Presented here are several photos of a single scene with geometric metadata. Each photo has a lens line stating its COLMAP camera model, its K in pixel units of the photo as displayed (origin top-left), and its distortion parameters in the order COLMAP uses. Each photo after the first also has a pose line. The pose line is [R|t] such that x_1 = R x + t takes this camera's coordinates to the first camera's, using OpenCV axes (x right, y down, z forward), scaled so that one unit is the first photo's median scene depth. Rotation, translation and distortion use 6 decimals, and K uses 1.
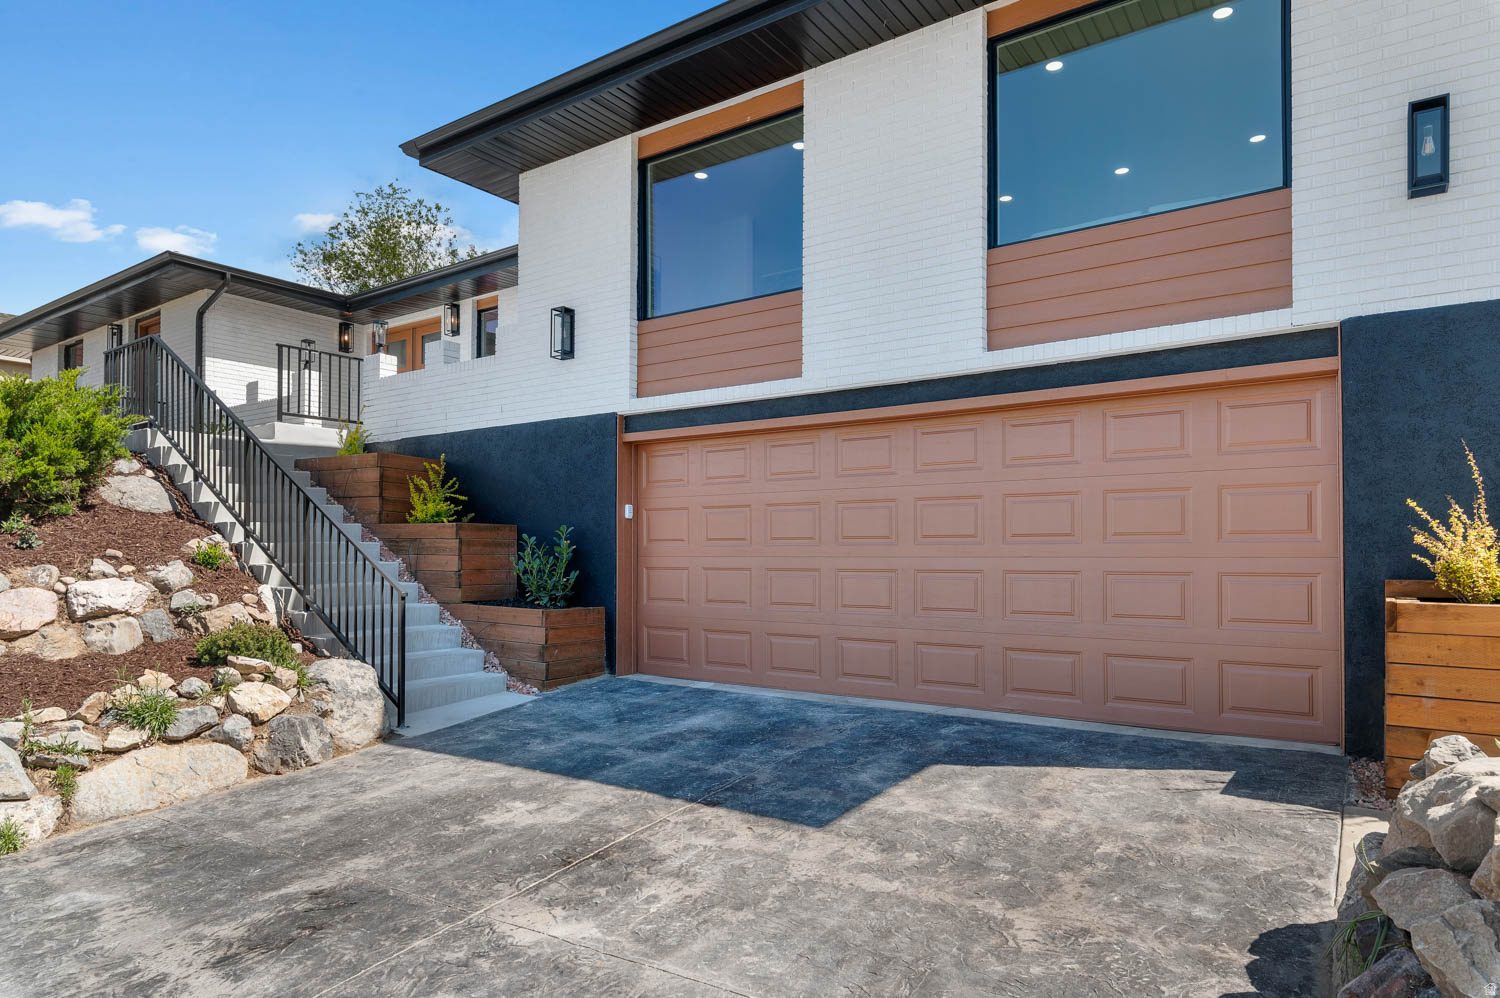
lens RADIAL K [[888.8, 0, 751.7], [0, 888.8, 545.8], [0, 0, 1]] dist [-0.001096, -0.000152]
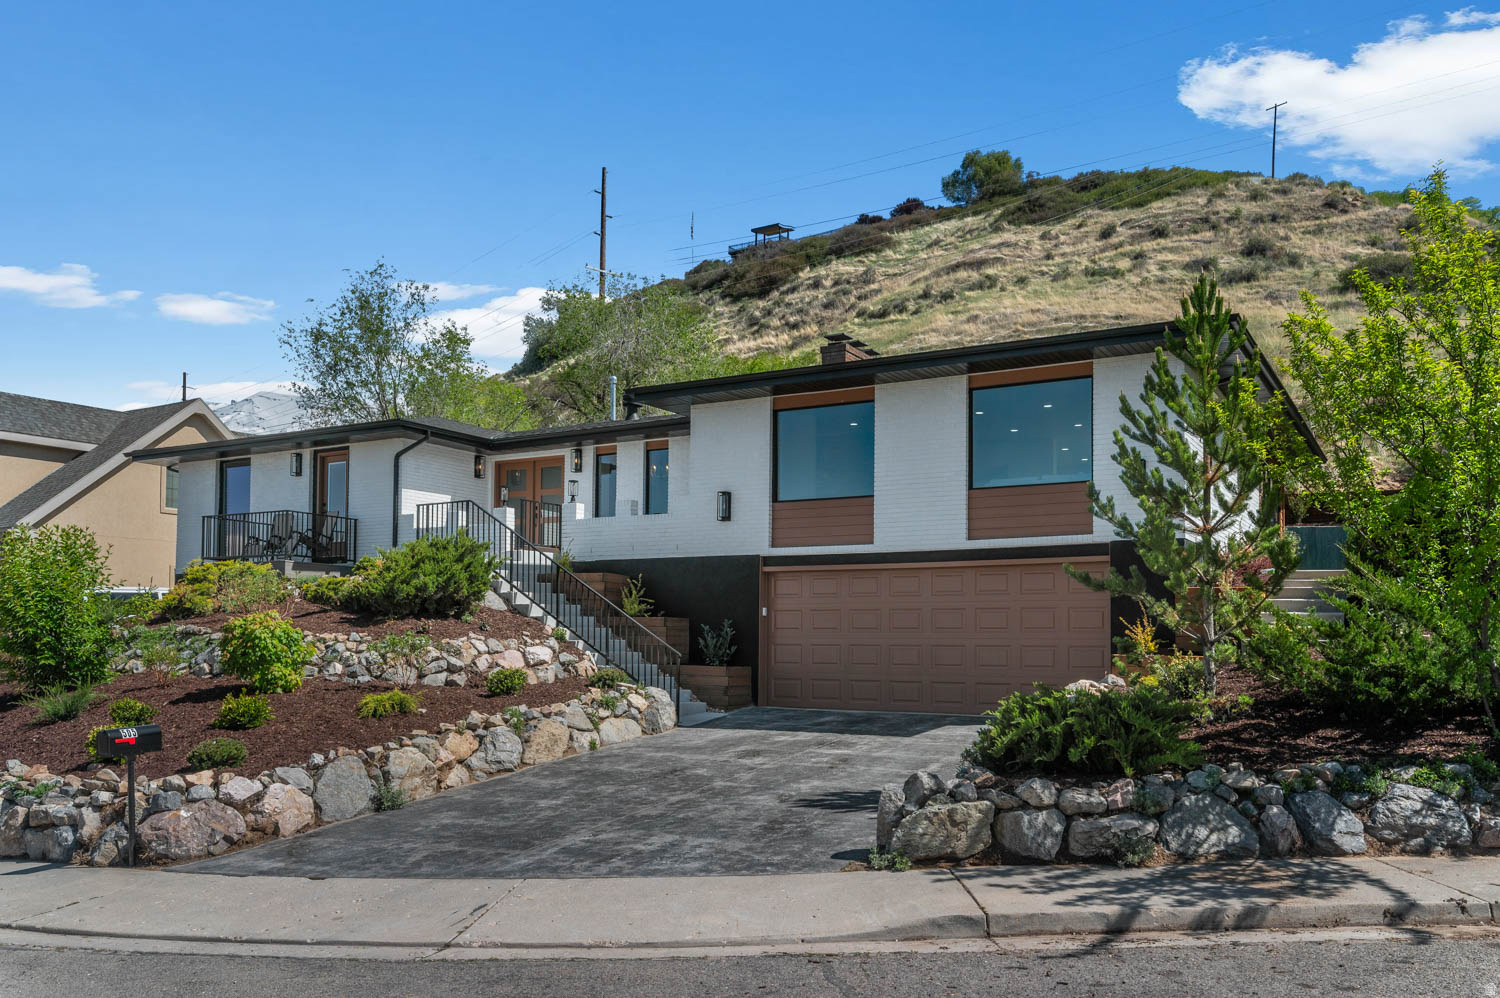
lens RADIAL K [[1169.5, 0, 747.0], [0, 1169.5, 591.0], [0, 0, 1]] dist [0.001673, -0.001196]
pose [[0.997487, 0.009640, 0.070185, -0.360898], [-0.007390, 0.999452, -0.032251, -0.005347], [-0.070457, 0.031651, 0.997013, -1.378873]]
